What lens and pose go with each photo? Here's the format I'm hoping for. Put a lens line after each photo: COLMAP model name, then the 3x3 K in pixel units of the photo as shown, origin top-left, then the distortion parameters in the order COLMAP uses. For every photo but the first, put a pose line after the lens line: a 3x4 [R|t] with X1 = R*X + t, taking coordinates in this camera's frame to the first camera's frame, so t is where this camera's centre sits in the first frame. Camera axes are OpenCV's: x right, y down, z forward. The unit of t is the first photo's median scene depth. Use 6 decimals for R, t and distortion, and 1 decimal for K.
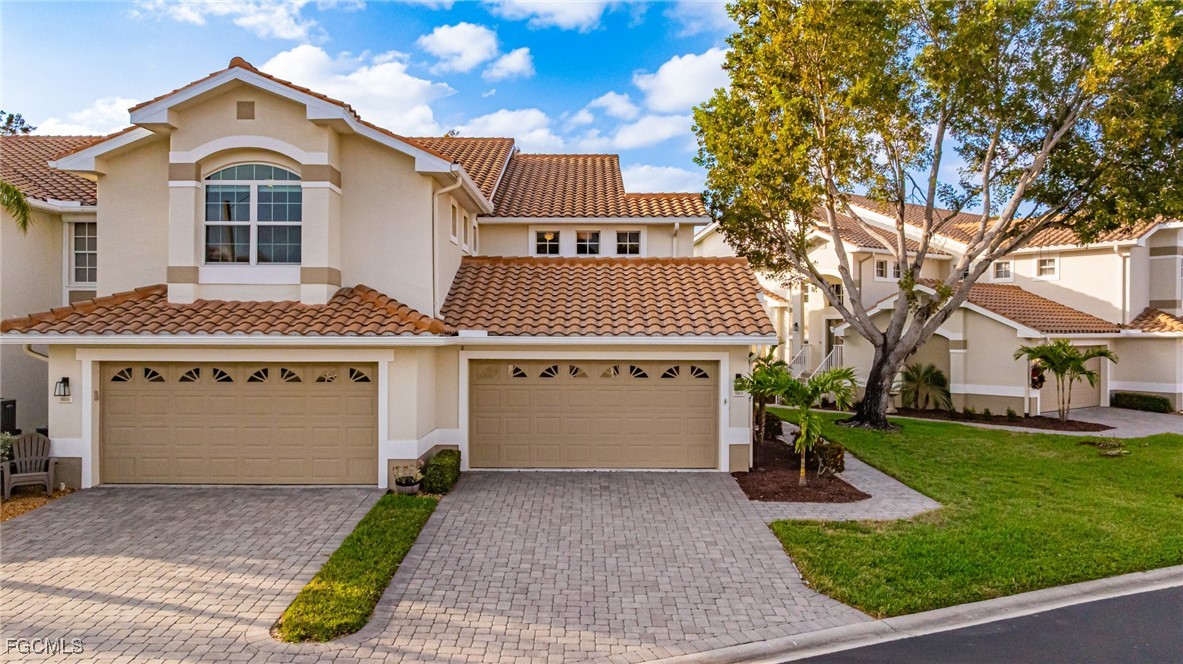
lens RADIAL K [[842.0, 0, 590.9], [0, 842.0, 339.1], [0, 0, 1]] dist [-0.030171, 0.012479]
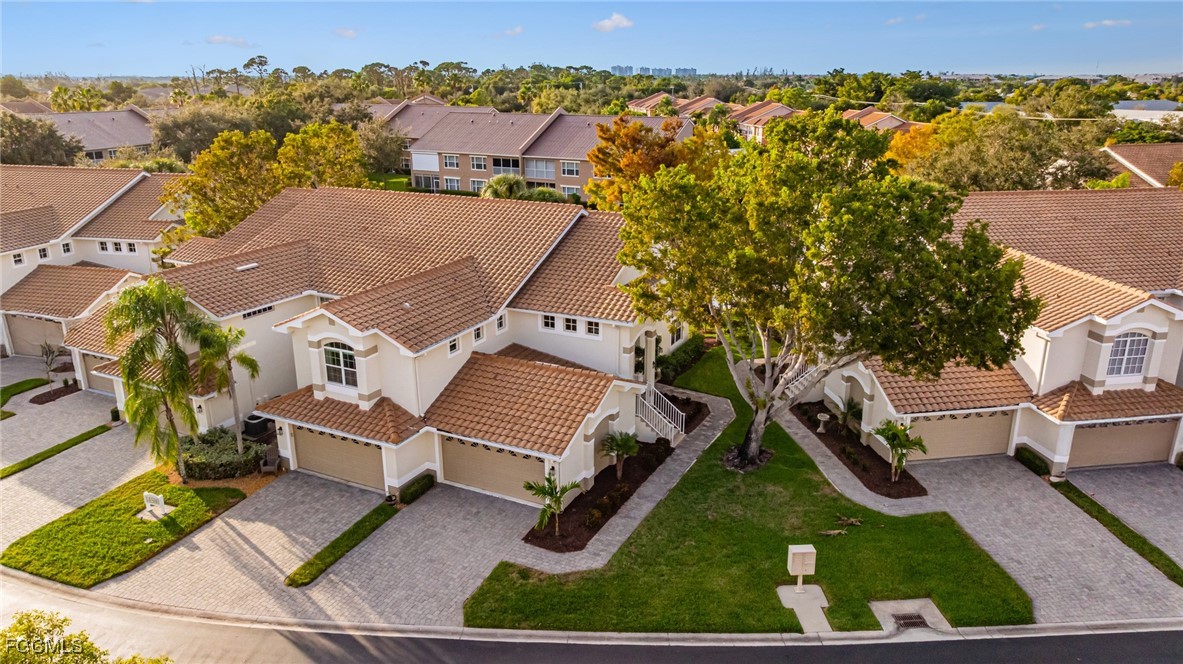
lens RADIAL K [[842.0, 0, 599.8], [0, 842.0, 337.4], [0, 0, 1]] dist [-0.030171, 0.012479]
pose [[0.886592, 0.139954, -0.440870, 1.177382], [-0.001453, 0.953965, 0.299913, -0.890401], [0.462549, -0.265260, 0.845982, -0.542558]]
